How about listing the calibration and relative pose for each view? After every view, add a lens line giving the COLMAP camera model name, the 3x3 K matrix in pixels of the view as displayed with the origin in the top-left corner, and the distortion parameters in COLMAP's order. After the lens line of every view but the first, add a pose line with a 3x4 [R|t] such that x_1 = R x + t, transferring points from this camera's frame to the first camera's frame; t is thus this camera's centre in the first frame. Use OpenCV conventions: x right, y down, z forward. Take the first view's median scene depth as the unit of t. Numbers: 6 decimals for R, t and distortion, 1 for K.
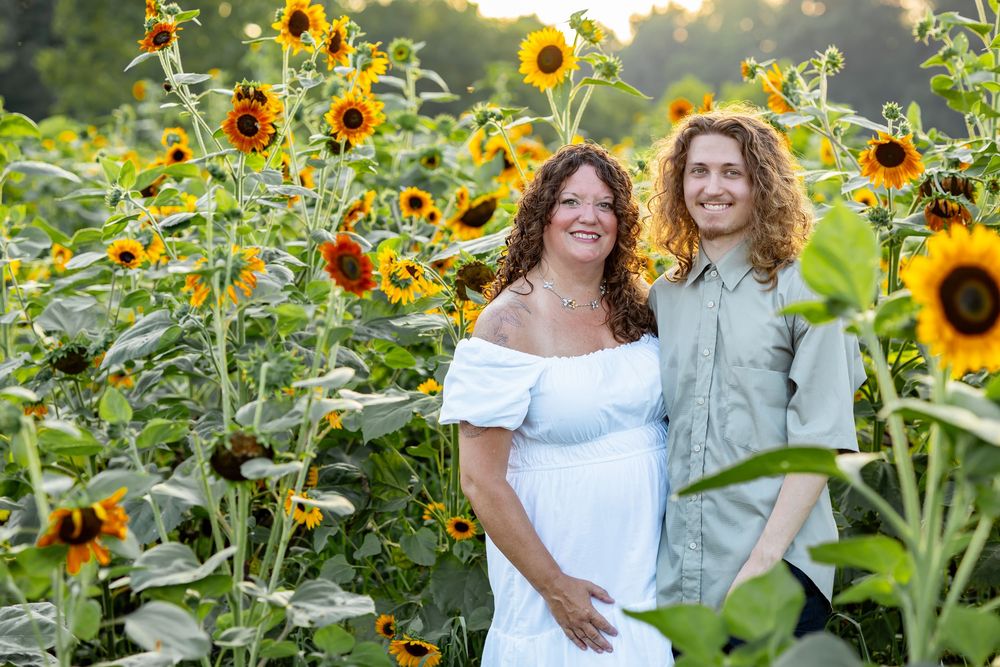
lens RADIAL K [[2403.7, 0, 498.4], [0, 2403.7, 248.2], [0, 0, 1]] dist [0.177674, 0.000000]
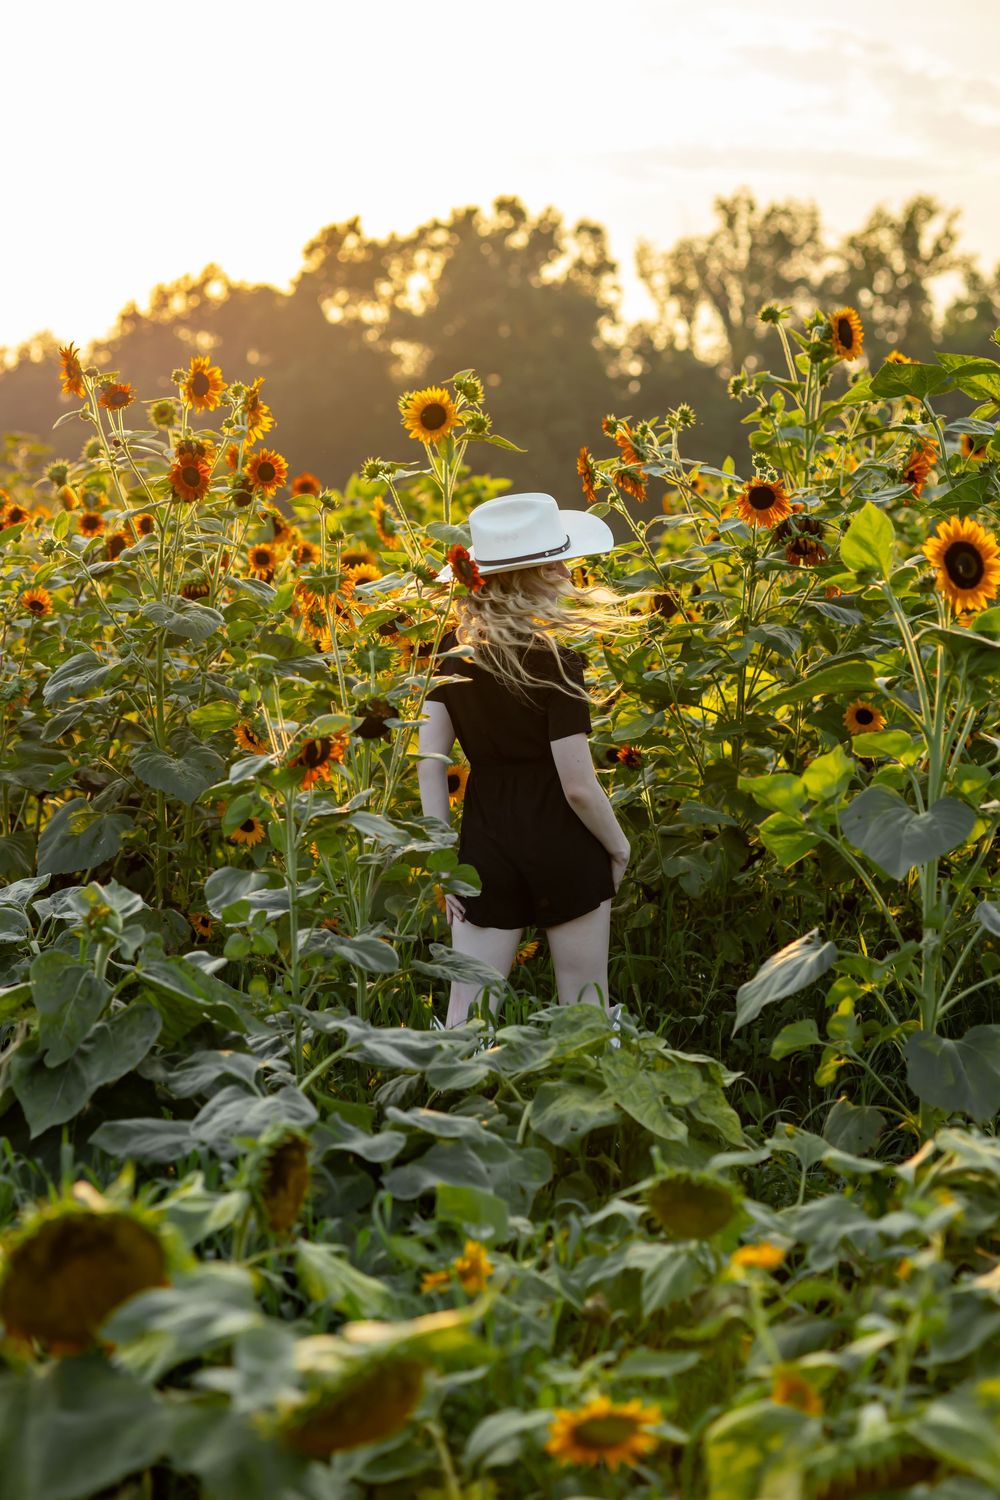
lens RADIAL K [[3761.1, 0, 503.1], [0, 3761.1, 751.0], [0, 0, 1]] dist [-0.100537, 0.000000]
pose [[0.977946, -0.022584, 0.207633, -0.317947], [0.021400, 0.999739, 0.007946, 0.061902], [-0.207758, -0.003327, 0.978175, -0.686440]]
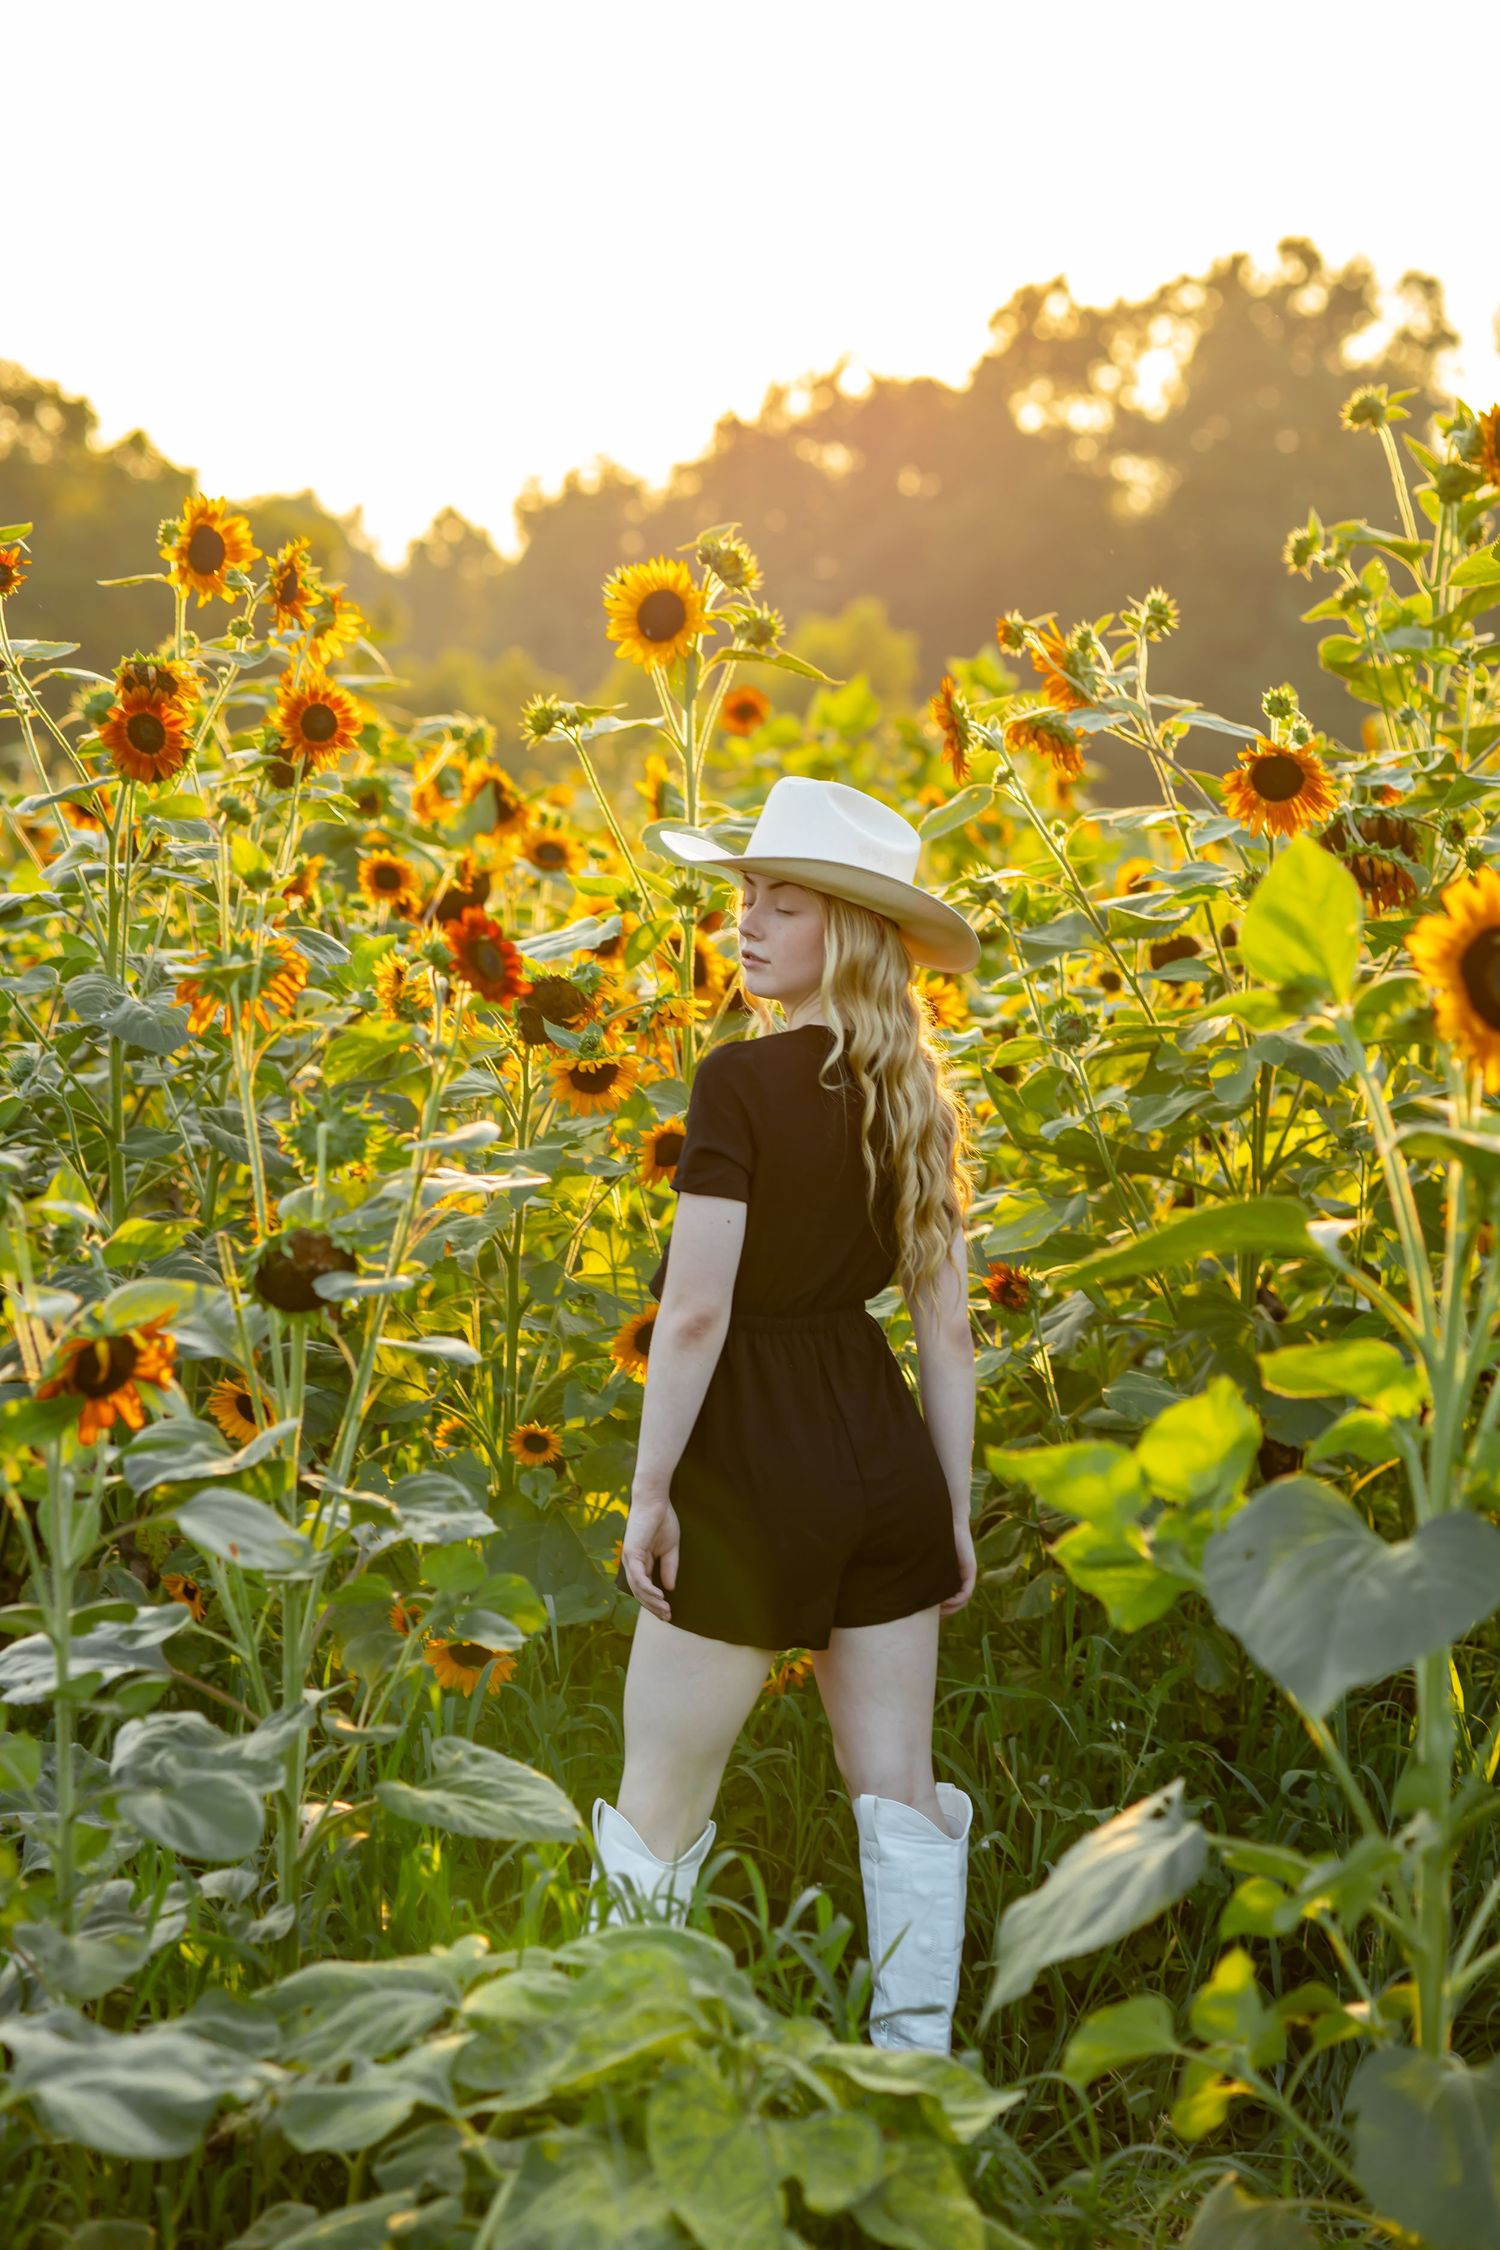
lens RADIAL K [[5408.4, 0, 713.3], [0, 5408.4, 1079.2], [0, 0, 1]] dist [0.177674, 0.000000]
pose [[0.995400, -0.013475, 0.094858, -0.092210], [0.012455, 0.999858, 0.011343, 0.016064], [-0.094997, -0.010110, 0.995426, -0.265190]]
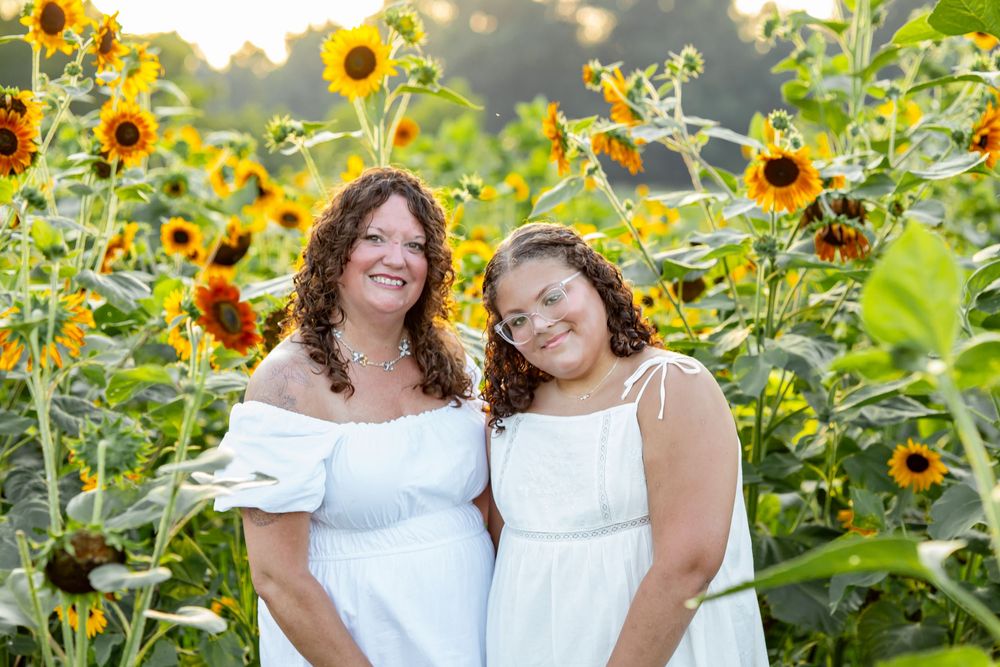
lens RADIAL K [[2625.8, 0, 506.2], [0, 2625.8, 333.6], [0, 0, 1]] dist [0.081396, 0.000000]
pose [[0.989601, -0.017894, 0.142722, -0.063647], [0.015427, 0.999712, 0.018372, -0.000636], [-0.143010, -0.015979, 0.989592, 0.098389]]
